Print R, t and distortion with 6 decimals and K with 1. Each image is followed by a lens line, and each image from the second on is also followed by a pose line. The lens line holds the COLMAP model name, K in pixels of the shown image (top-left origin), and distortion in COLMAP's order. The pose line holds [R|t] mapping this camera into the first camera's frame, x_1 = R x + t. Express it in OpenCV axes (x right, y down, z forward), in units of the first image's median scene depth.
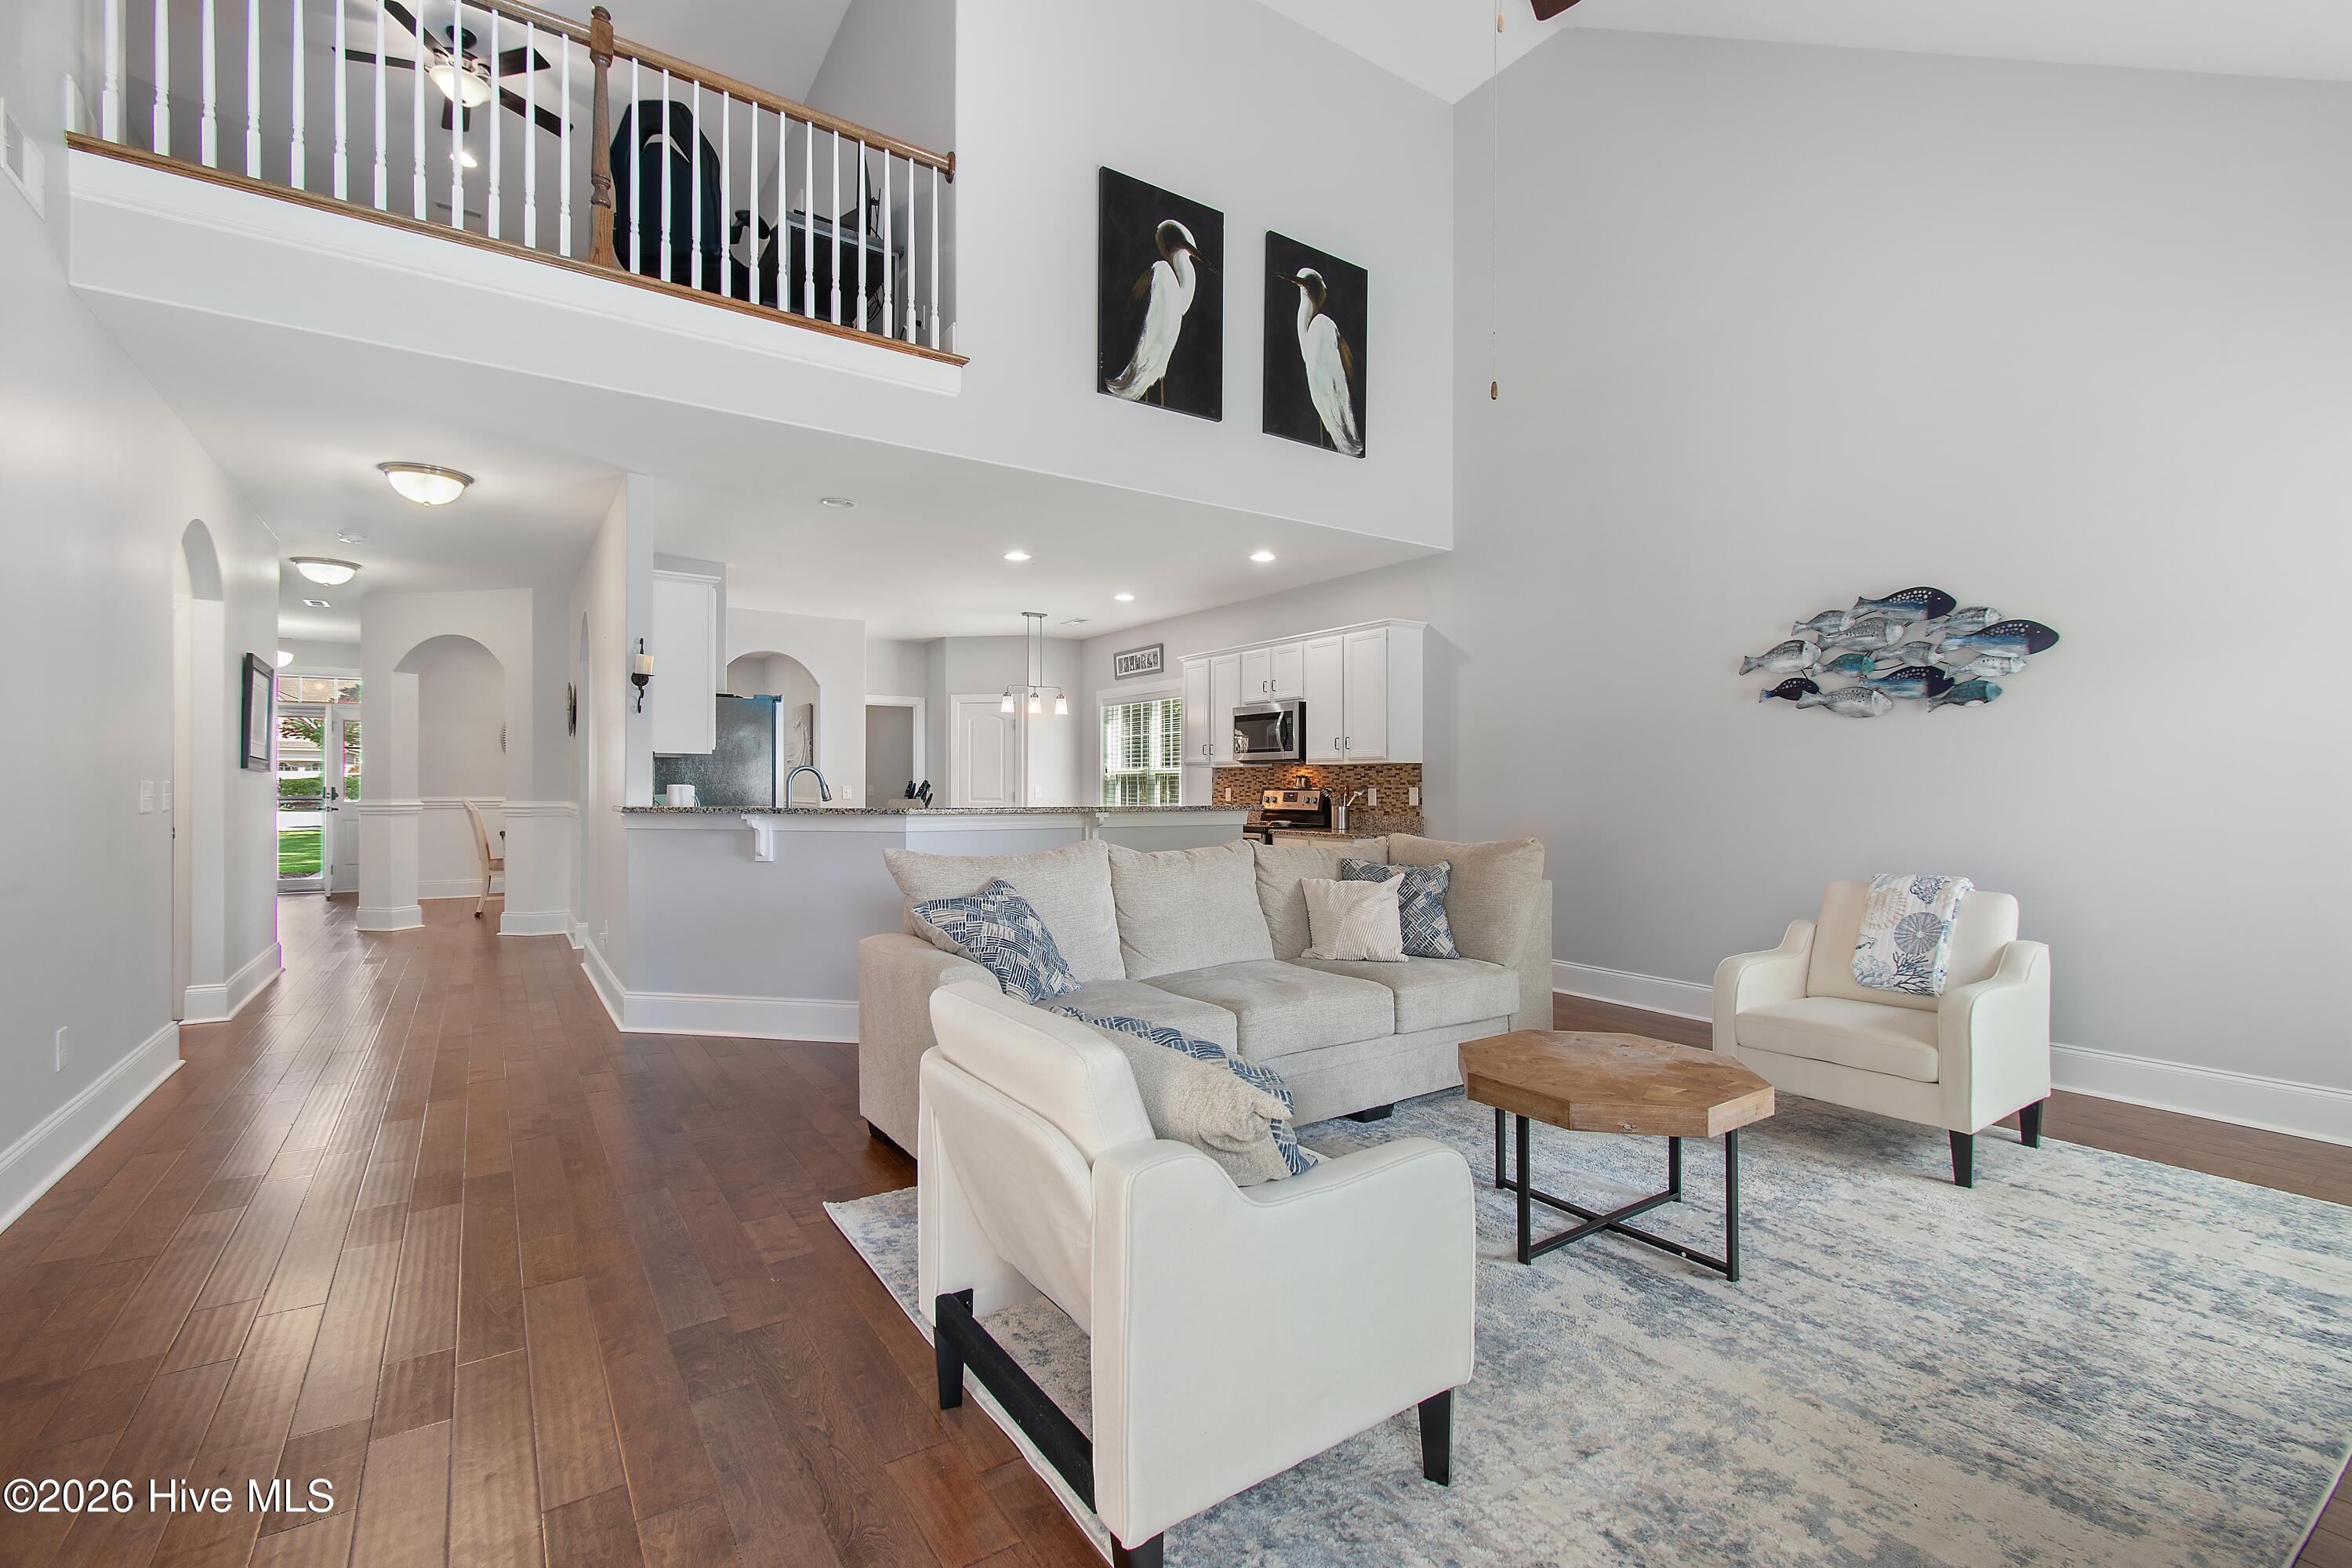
lens RADIAL K [[1038.1, 0, 1193.1], [0, 1038.1, 784.5], [0, 0, 1]] dist [0.002685, -0.001726]
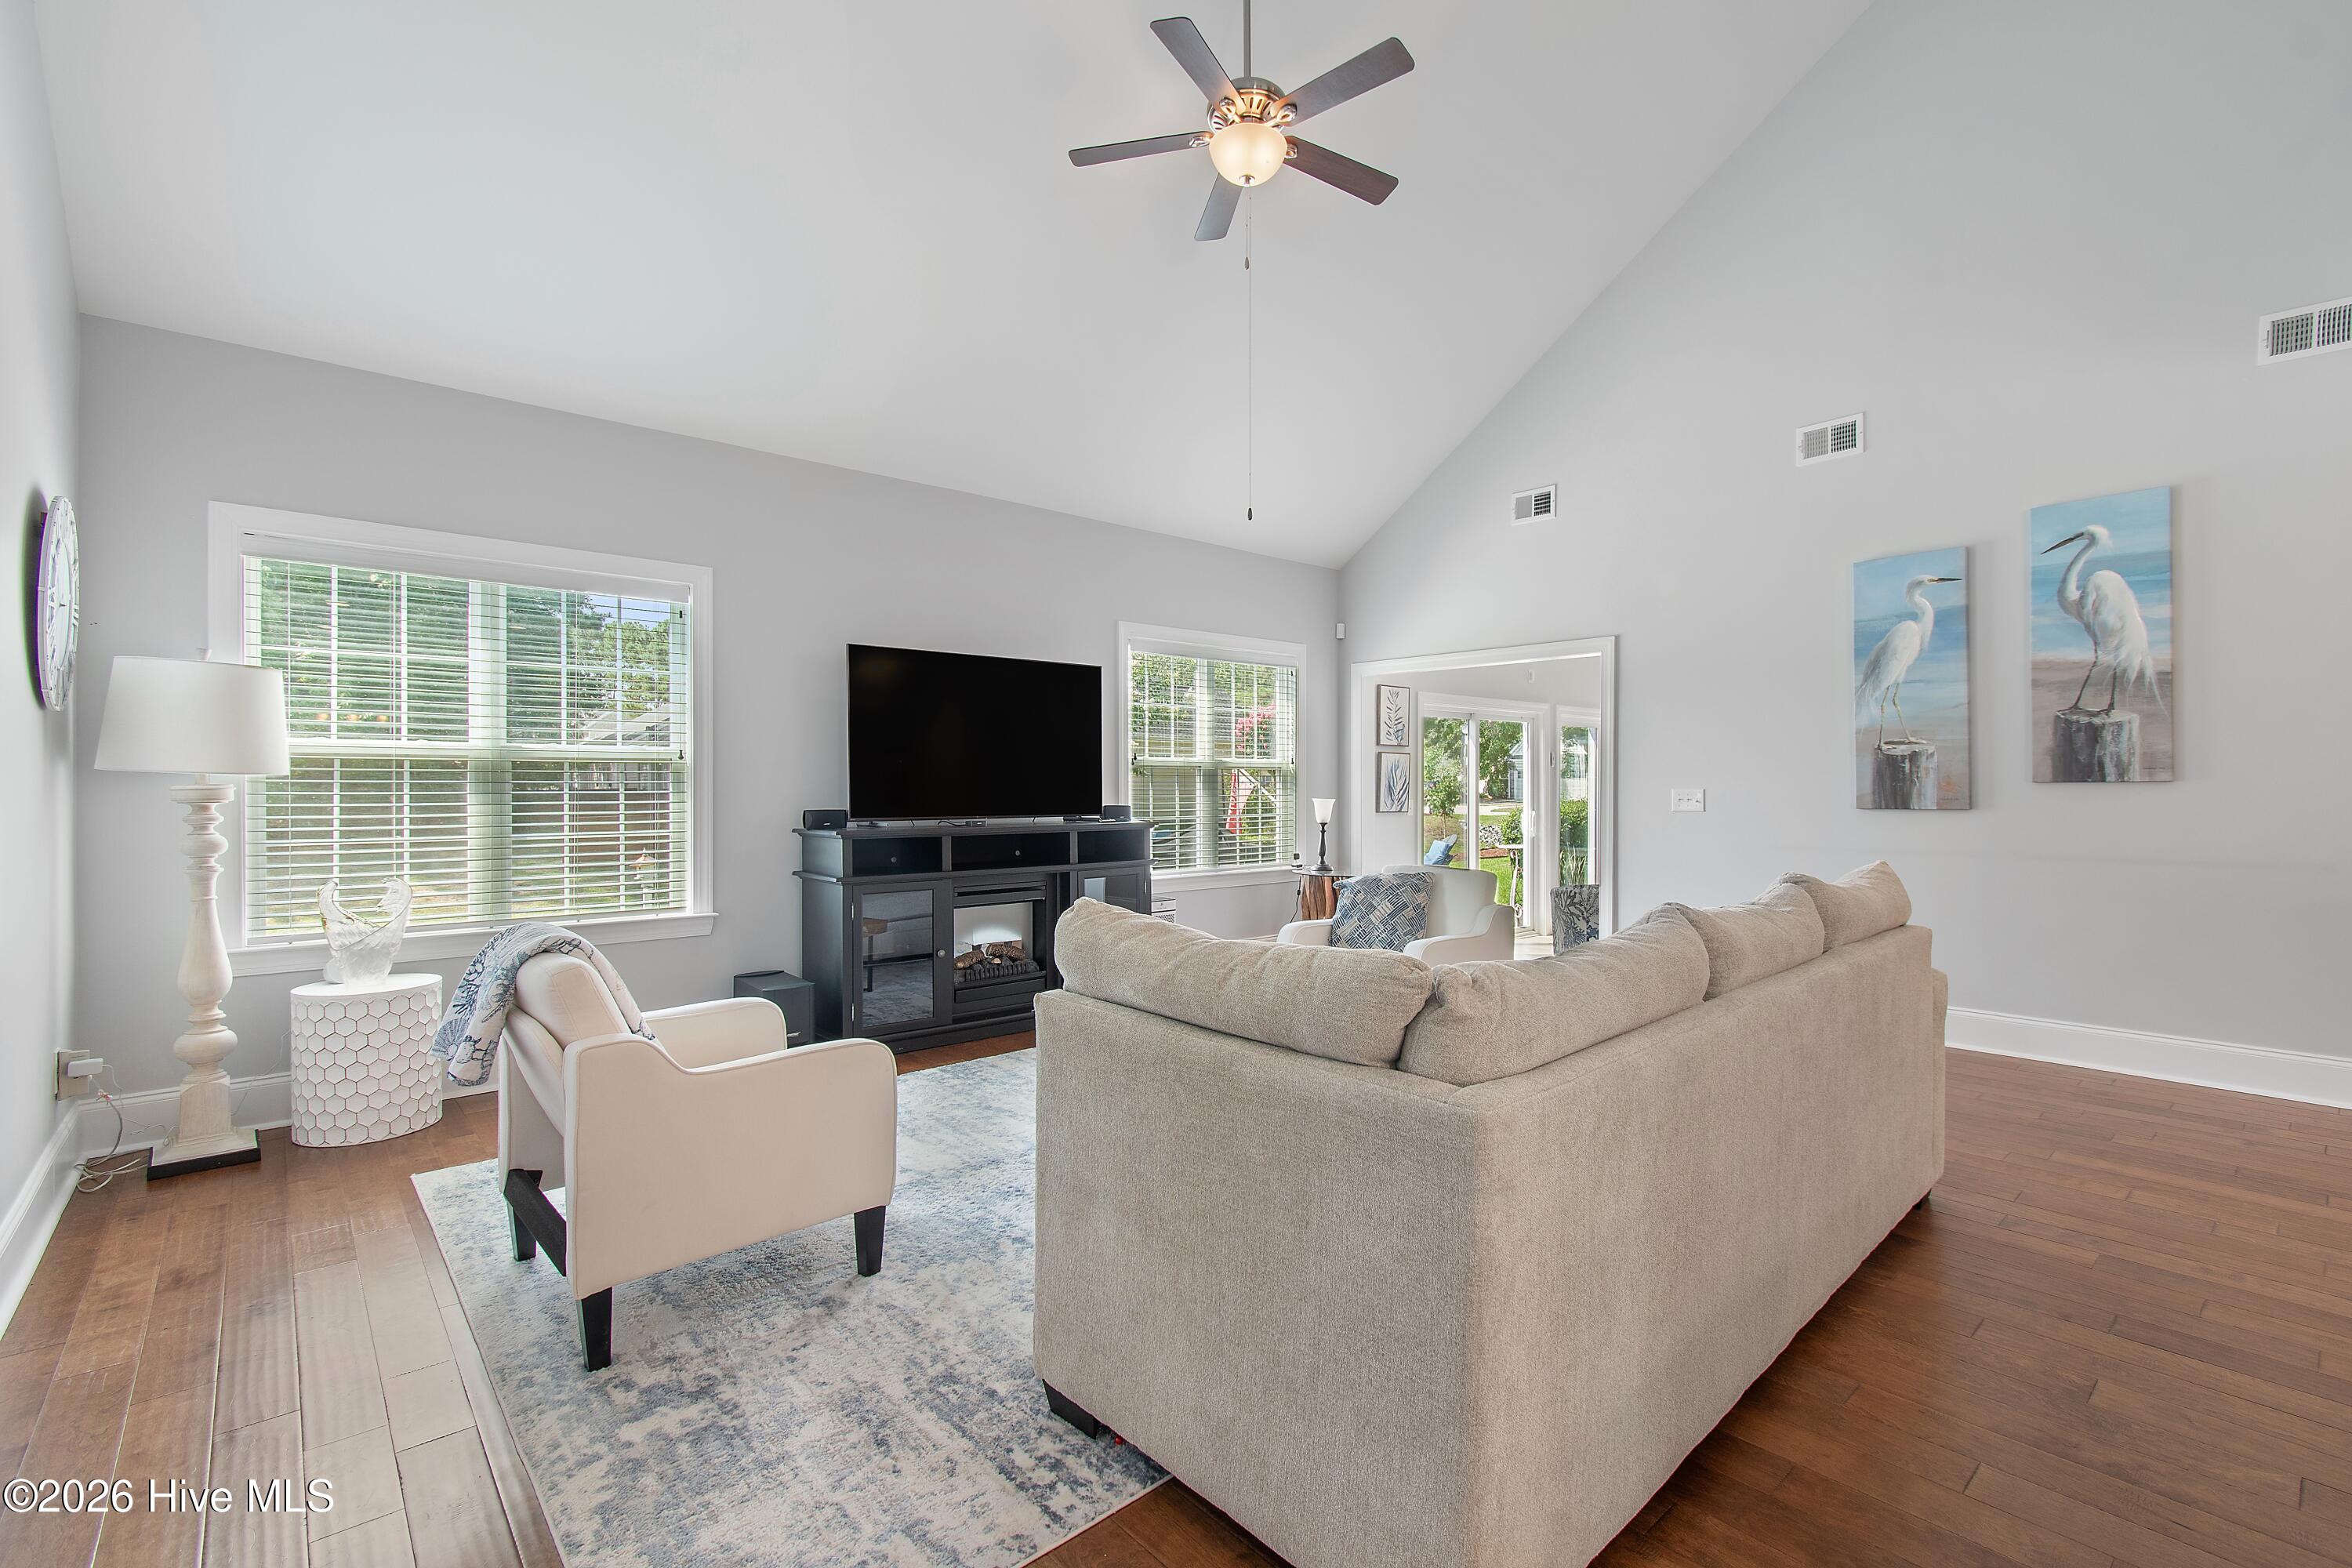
lens RADIAL K [[1038.1, 0, 1192.6], [0, 1038.1, 784.6], [0, 0, 1]] dist [0.002685, -0.001726]
pose [[-0.992366, -0.002916, -0.123294, 0.265484], [-0.002533, 0.999991, -0.003264, 0.000185], [0.123302, -0.002927, -0.992365, 1.177378]]
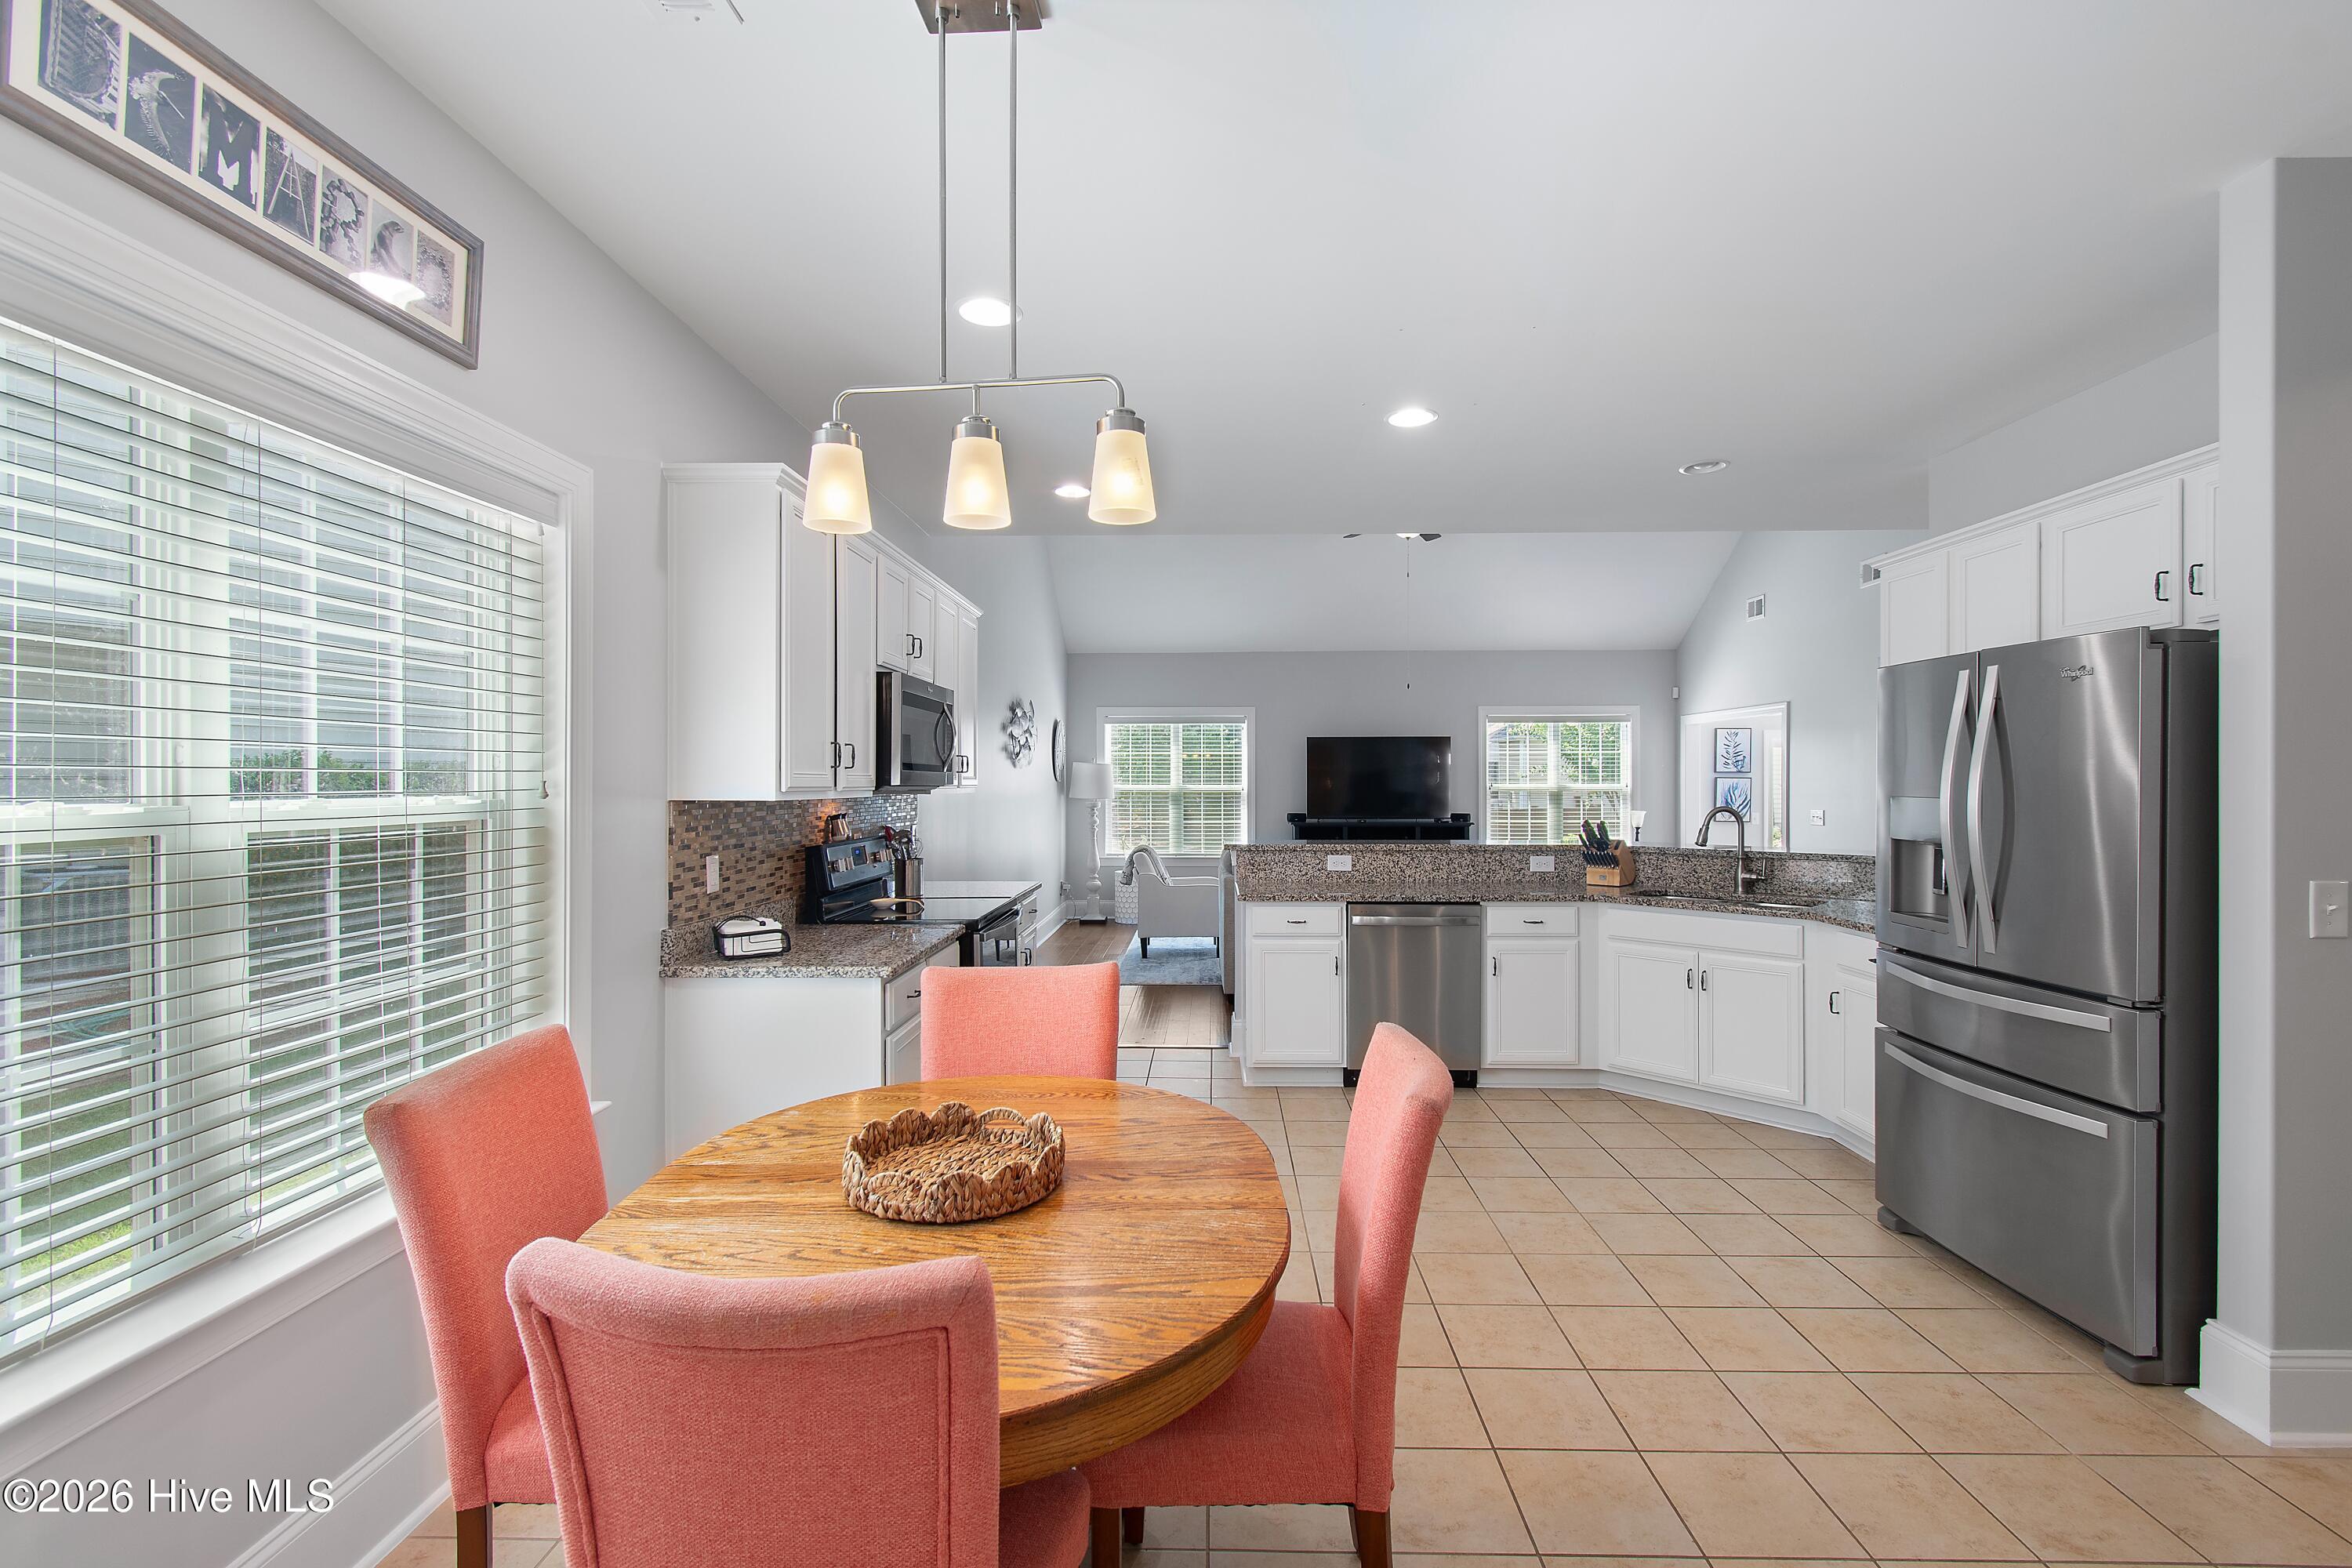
lens RADIAL K [[1038.1, 0, 1190.3], [0, 1038.1, 781.6], [0, 0, 1]] dist [0.002685, -0.001726]
pose [[-0.810973, -0.000603, 0.585084, -0.514232], [-0.002000, 0.999996, -0.001741, -0.036601], [-0.585081, -0.002582, -0.810971, 1.964415]]
